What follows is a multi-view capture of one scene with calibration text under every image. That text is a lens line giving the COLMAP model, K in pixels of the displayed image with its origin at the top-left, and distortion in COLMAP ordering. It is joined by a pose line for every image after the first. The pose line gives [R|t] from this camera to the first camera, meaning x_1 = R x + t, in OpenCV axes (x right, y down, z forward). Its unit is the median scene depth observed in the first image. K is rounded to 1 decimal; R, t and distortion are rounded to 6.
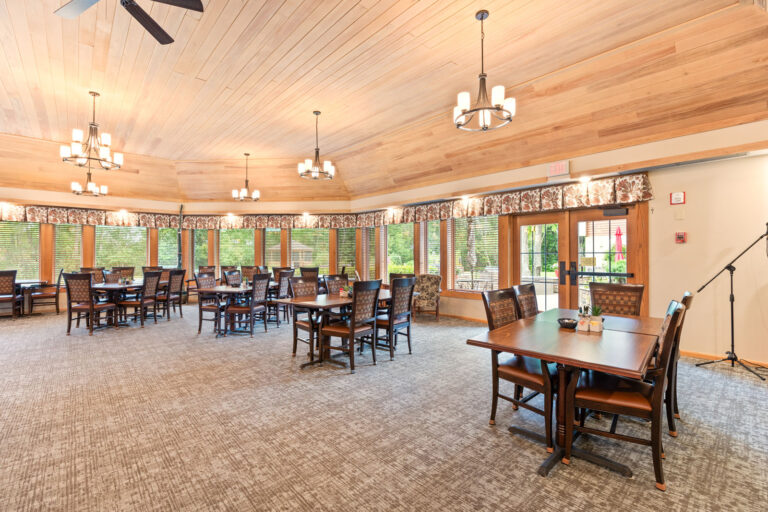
lens RADIAL K [[343.1, 0, 383.3], [0, 343.1, 253.5], [0, 0, 1]] dist [-0.009763, 0.000376]
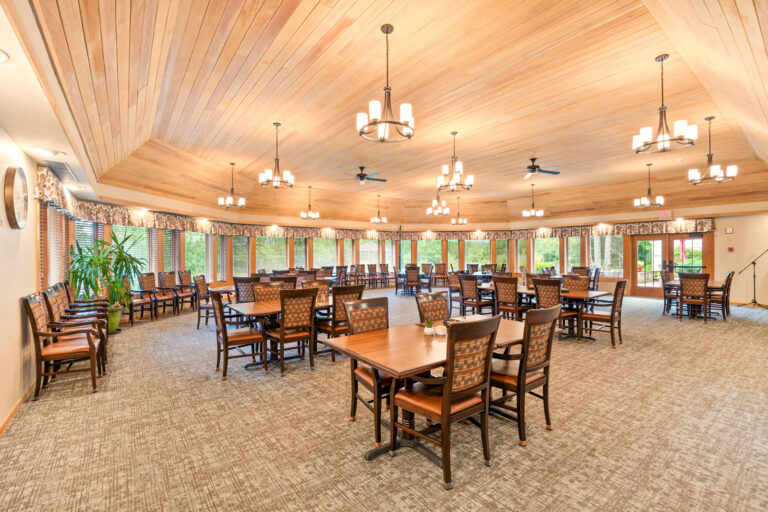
lens RADIAL K [[343.1, 0, 382.4], [0, 343.1, 256.4], [0, 0, 1]] dist [-0.009763, 0.000376]
pose [[0.996859, -0.003186, -0.079128, -0.858246], [0.004107, 0.999926, 0.011480, -0.026232], [0.079086, -0.011769, 0.996798, -0.980447]]
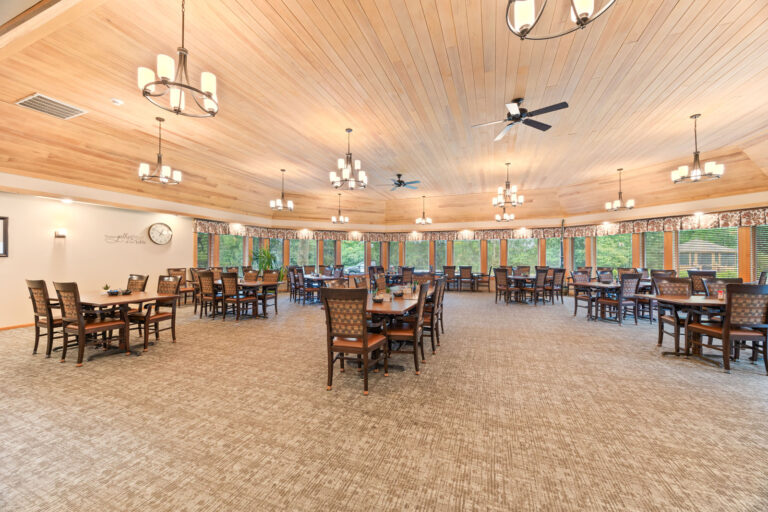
lens RADIAL K [[291.4, 0, 377.9], [0, 291.4, 255.8], [0, 0, 1]] dist [-0.002681, -0.000492]
pose [[0.444760, -0.007950, -0.895614, 0.144716], [0.004730, 0.999968, -0.006527, -0.000108], [0.895637, -0.001334, 0.444783, -0.205198]]
